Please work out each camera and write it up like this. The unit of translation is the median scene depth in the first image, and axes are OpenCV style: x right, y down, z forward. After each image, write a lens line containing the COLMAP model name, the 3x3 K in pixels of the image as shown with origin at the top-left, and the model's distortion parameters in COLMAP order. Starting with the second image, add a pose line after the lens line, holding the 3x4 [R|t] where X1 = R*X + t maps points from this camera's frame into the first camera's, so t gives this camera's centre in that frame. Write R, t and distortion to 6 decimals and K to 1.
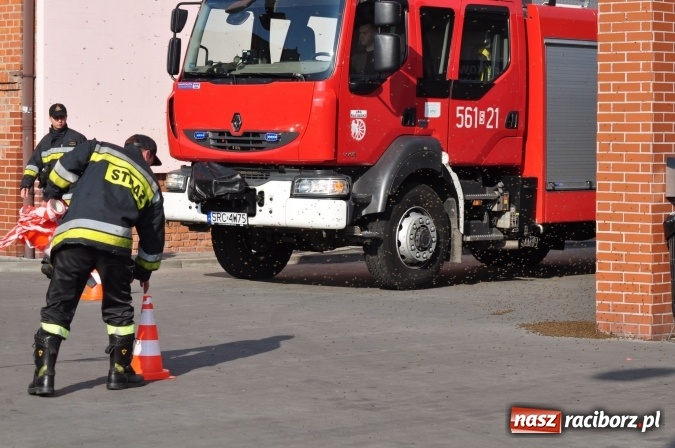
lens RADIAL K [[2330.3, 0, 337.5], [0, 2330.3, 224.0], [0, 0, 1]] dist [-0.158350, 0.070936]
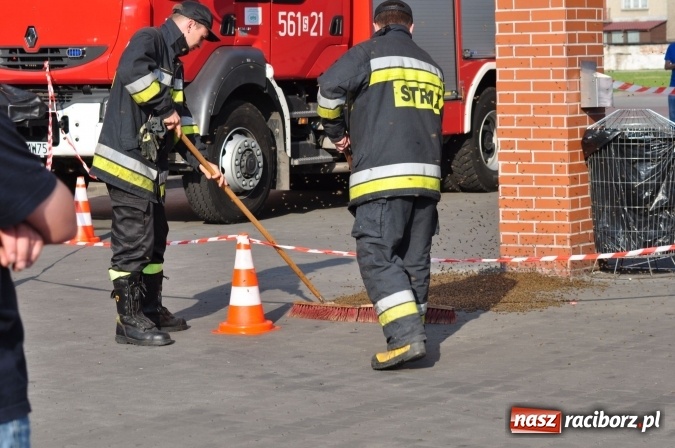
lens RADIAL K [[2278.1, 0, 337.5], [0, 2278.1, 224.0], [0, 0, 1]] dist [-0.133099, -1.249243]
pose [[0.988106, -0.038793, 0.148799, -0.058984], [0.033225, 0.998658, 0.039723, -0.004153], [-0.150141, -0.034306, 0.988069, 0.152960]]
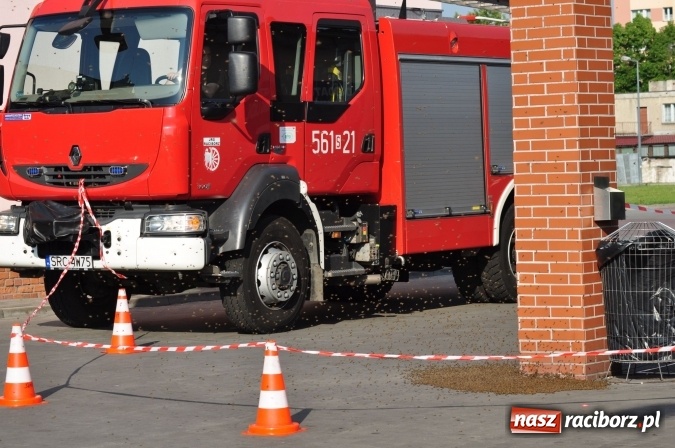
lens RADIAL K [[2278.1, 0, 337.5], [0, 2278.1, 224.0], [0, 0, 1]] dist [-0.133099, -1.249243]
pose [[0.991021, -0.035986, 0.128773, -0.057111], [0.037720, 0.999227, -0.011048, -0.003614], [-0.128276, 0.015807, 0.991612, 0.115003]]
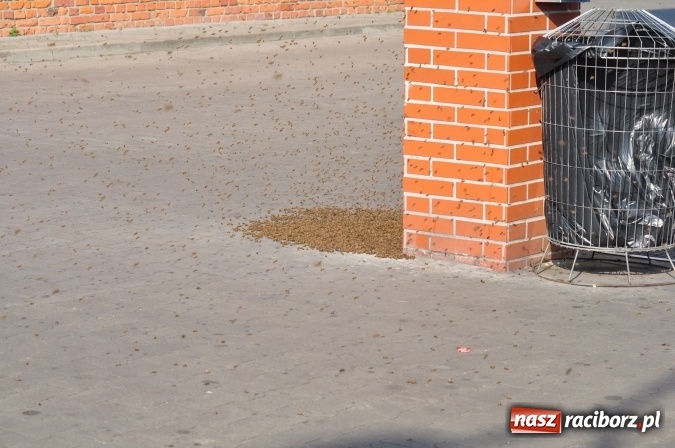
lens RADIAL K [[2278.1, 0, 337.5], [0, 2278.1, 224.0], [0, 0, 1]] dist [-0.133099, -1.249243]
pose [[0.997031, -0.004823, 0.076848, 0.045534], [-0.004449, 0.992761, 0.120024, -0.019037], [-0.076871, -0.120010, 0.989792, 0.392701]]
